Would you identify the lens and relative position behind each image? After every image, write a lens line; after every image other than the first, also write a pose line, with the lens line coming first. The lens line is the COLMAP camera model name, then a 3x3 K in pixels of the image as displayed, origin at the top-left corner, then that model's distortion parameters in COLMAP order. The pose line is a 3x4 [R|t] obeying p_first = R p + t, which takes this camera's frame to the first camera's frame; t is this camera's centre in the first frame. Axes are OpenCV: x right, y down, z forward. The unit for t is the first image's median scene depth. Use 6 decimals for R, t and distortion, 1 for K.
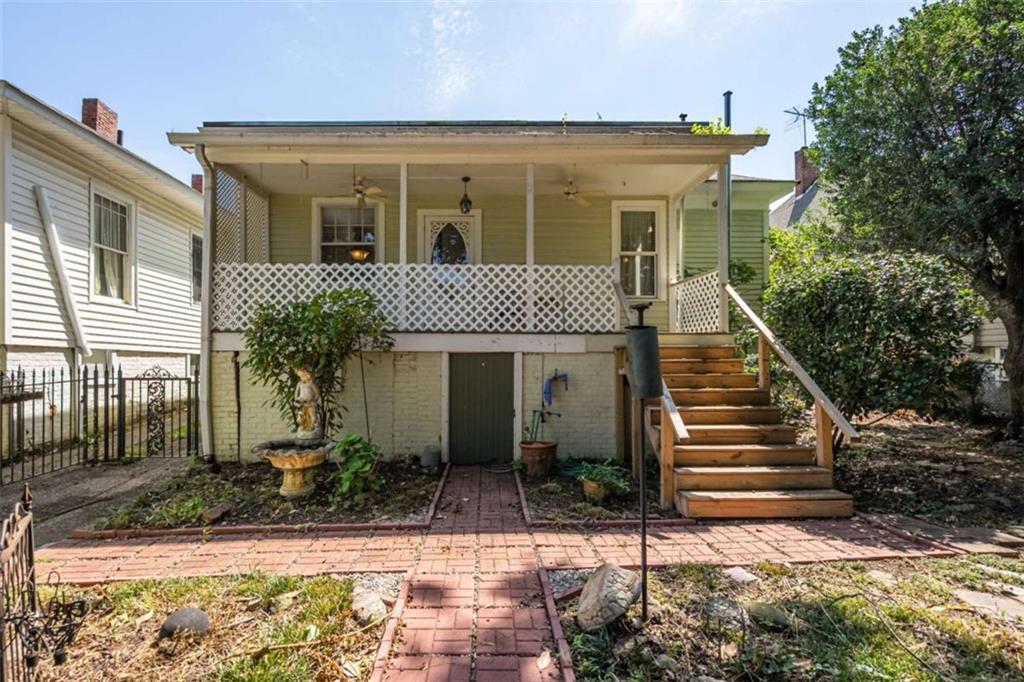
lens RADIAL K [[490.4, 0, 510.5], [0, 490.4, 365.6], [0, 0, 1]] dist [0.001040, 0.000157]
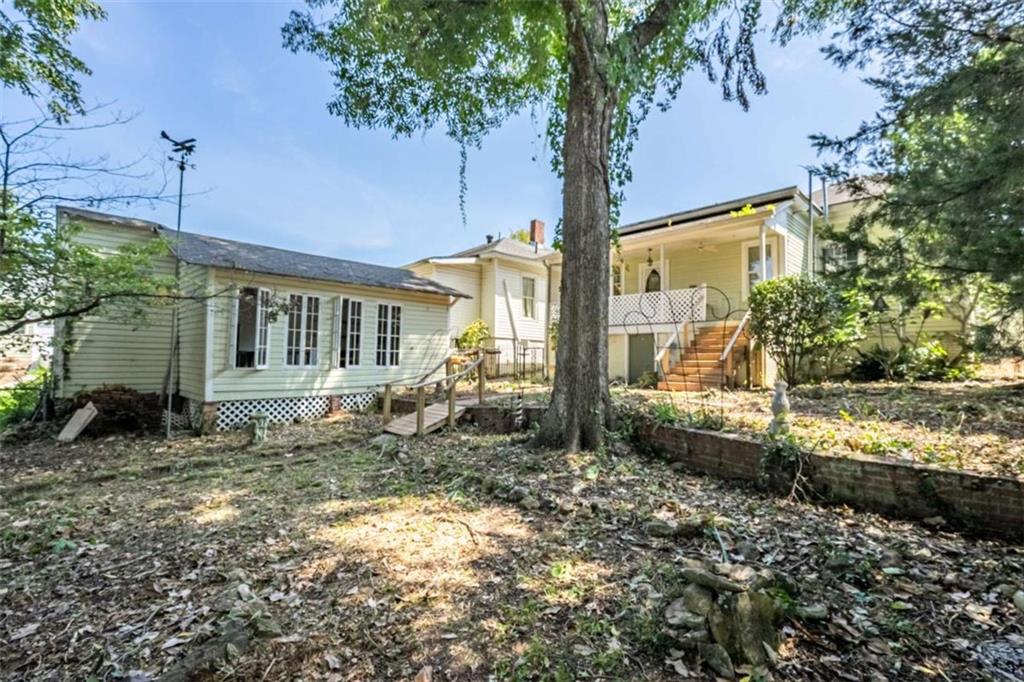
lens RADIAL K [[469.2, 0, 512.0], [0, 469.2, 341.0], [0, 0, 1]] dist [0.000979, 0.000091]
pose [[0.690207, -0.021866, -0.723282, 0.843015], [-0.011843, 0.999068, -0.041505, 0.080205], [0.723515, 0.037213, 0.689304, -0.686250]]
